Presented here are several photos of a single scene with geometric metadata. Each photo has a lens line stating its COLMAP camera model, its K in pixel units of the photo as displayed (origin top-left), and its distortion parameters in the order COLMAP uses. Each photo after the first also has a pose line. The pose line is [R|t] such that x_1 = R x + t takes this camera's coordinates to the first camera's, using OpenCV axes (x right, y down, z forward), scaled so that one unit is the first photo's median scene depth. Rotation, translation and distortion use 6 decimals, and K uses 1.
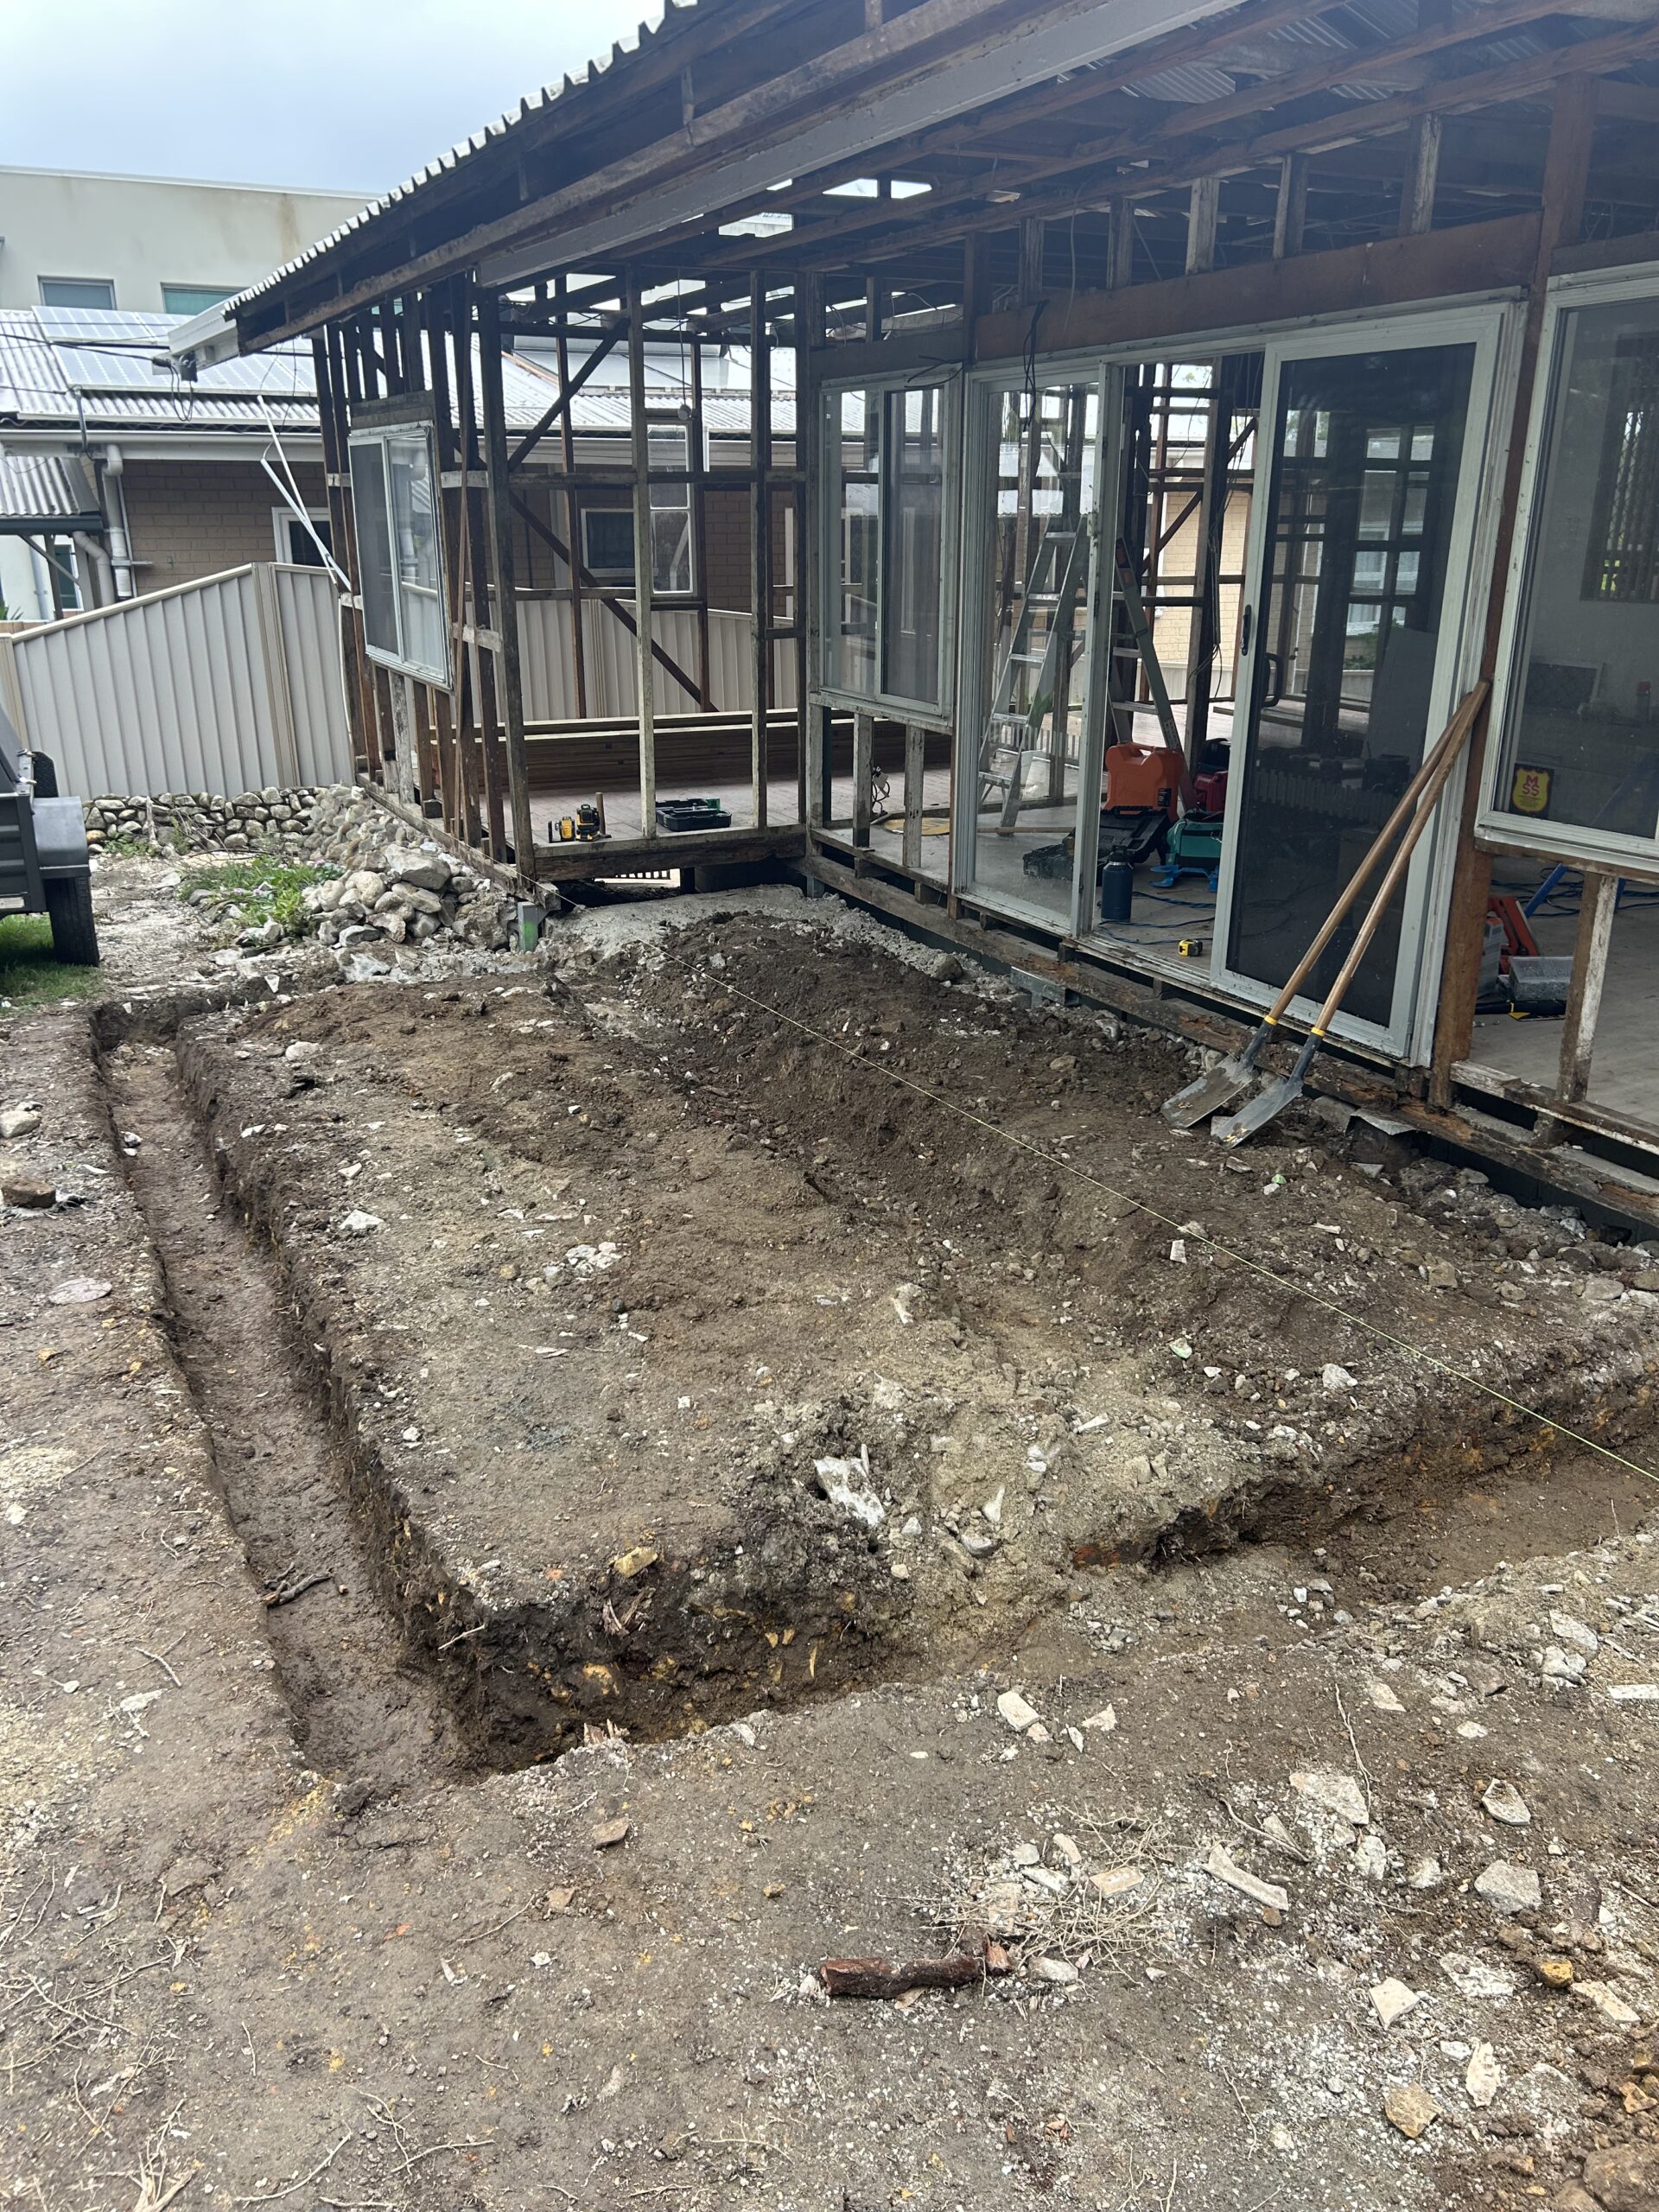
lens RADIAL K [[1650.0, 0, 849.5], [0, 1650.0, 1104.3], [0, 0, 1]] dist [0.038570, -0.045985]
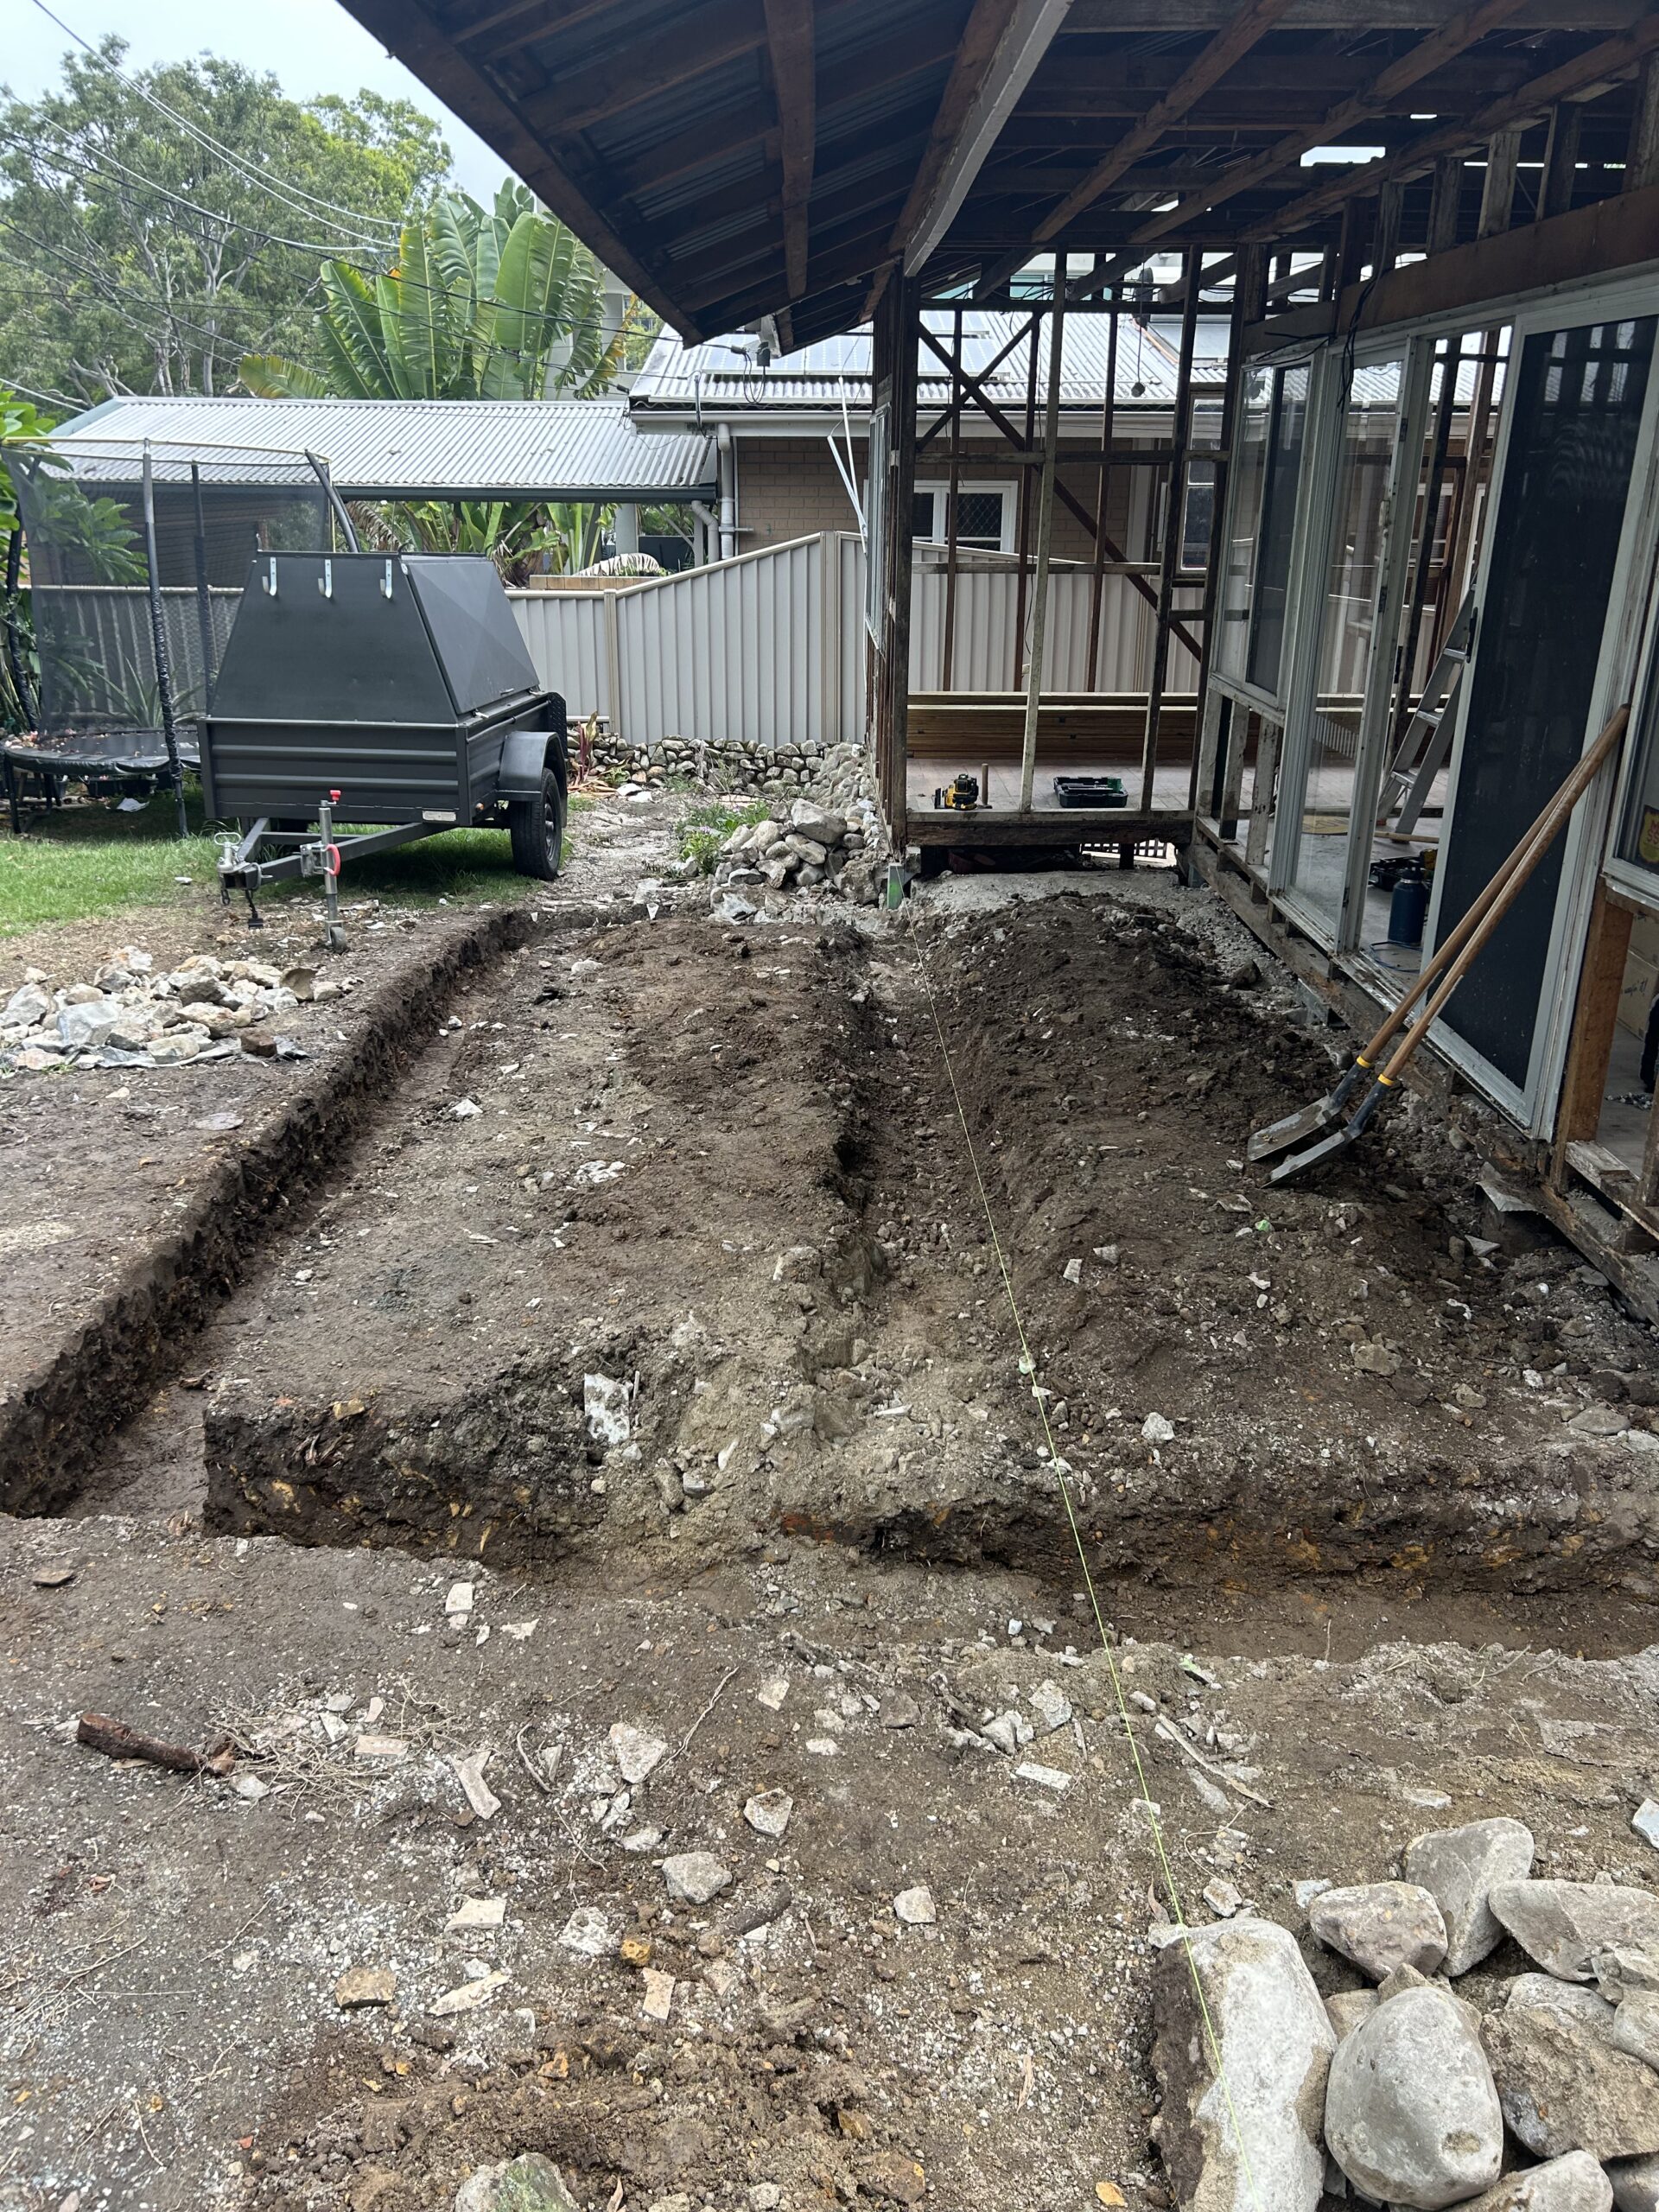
lens RADIAL K [[1650.0, 0, 825.5], [0, 1650.0, 1097.7], [0, 0, 1]] dist [0.038570, -0.045985]
pose [[0.899204, 0.160945, -0.406852, 0.405512], [-0.155275, 0.986745, 0.047161, -0.031443], [0.409049, 0.020767, 0.912276, 0.046184]]
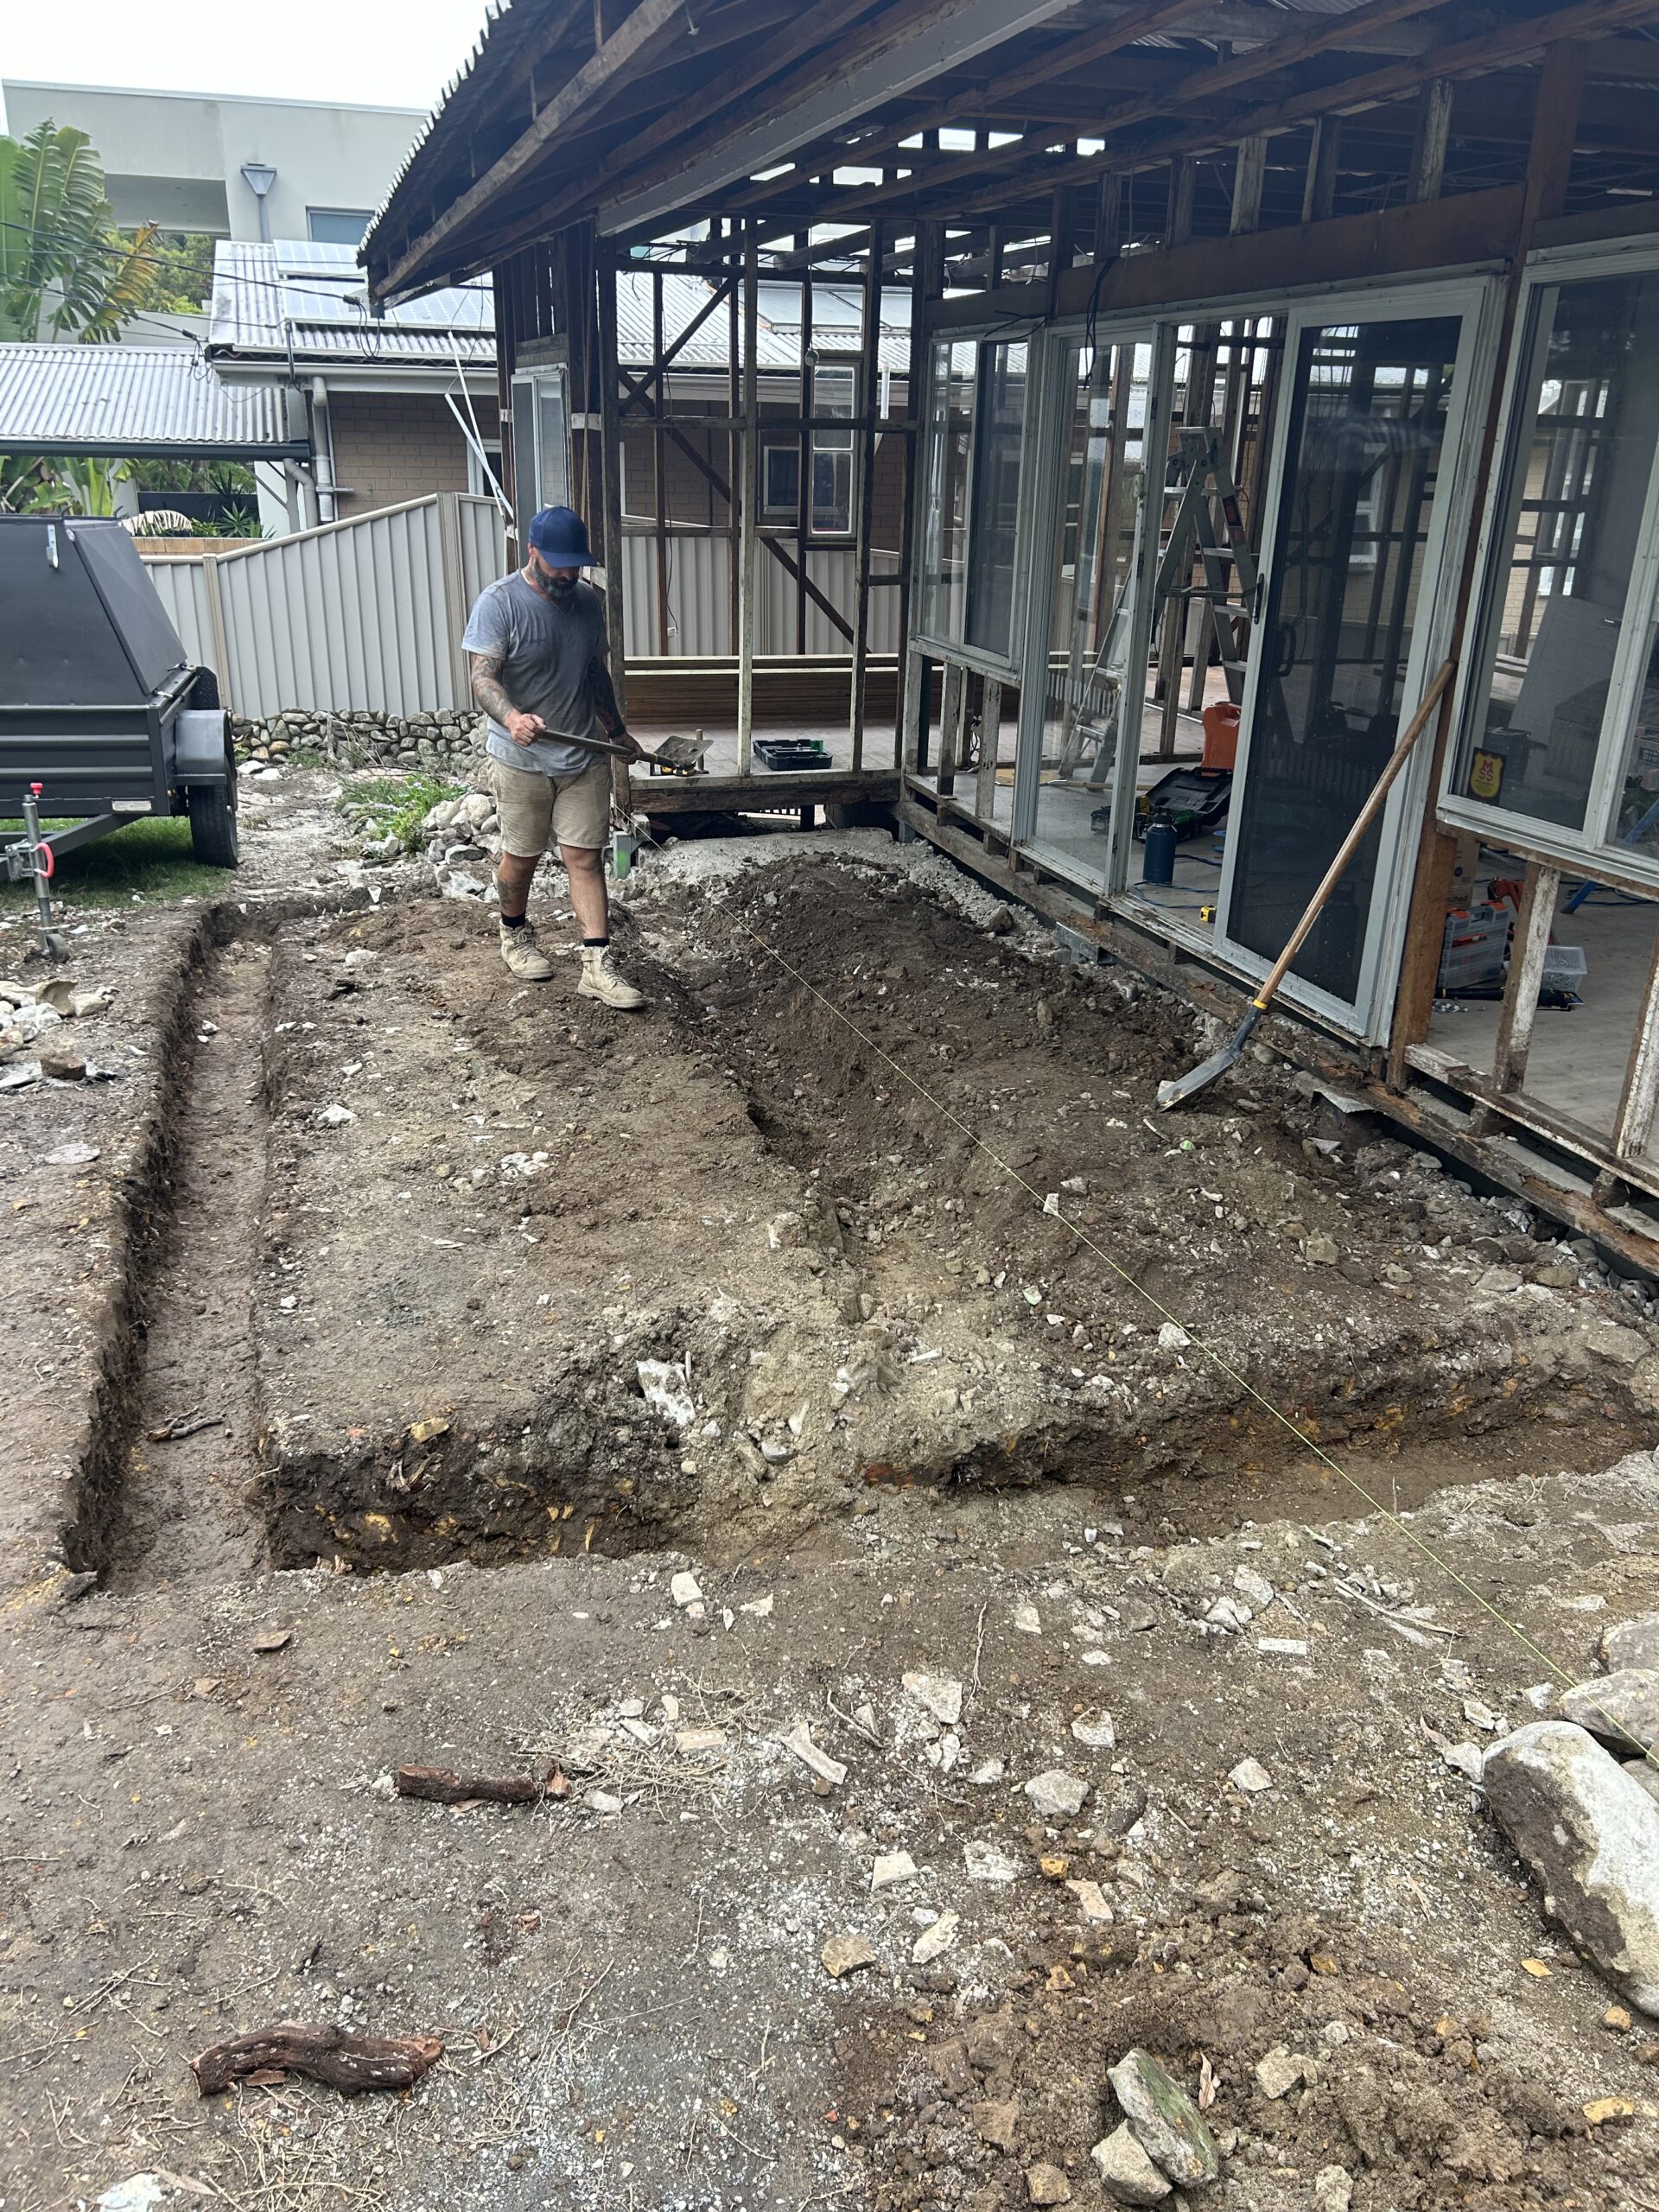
lens RADIAL K [[1650.0, 0, 838.3], [0, 1650.0, 1100.5], [0, 0, 1]] dist [0.038570, -0.045985]
pose [[0.987198, 0.078562, -0.138809, 0.186158], [-0.073854, 0.996516, 0.038758, -0.005760], [0.141371, -0.028011, 0.989560, -0.040079]]
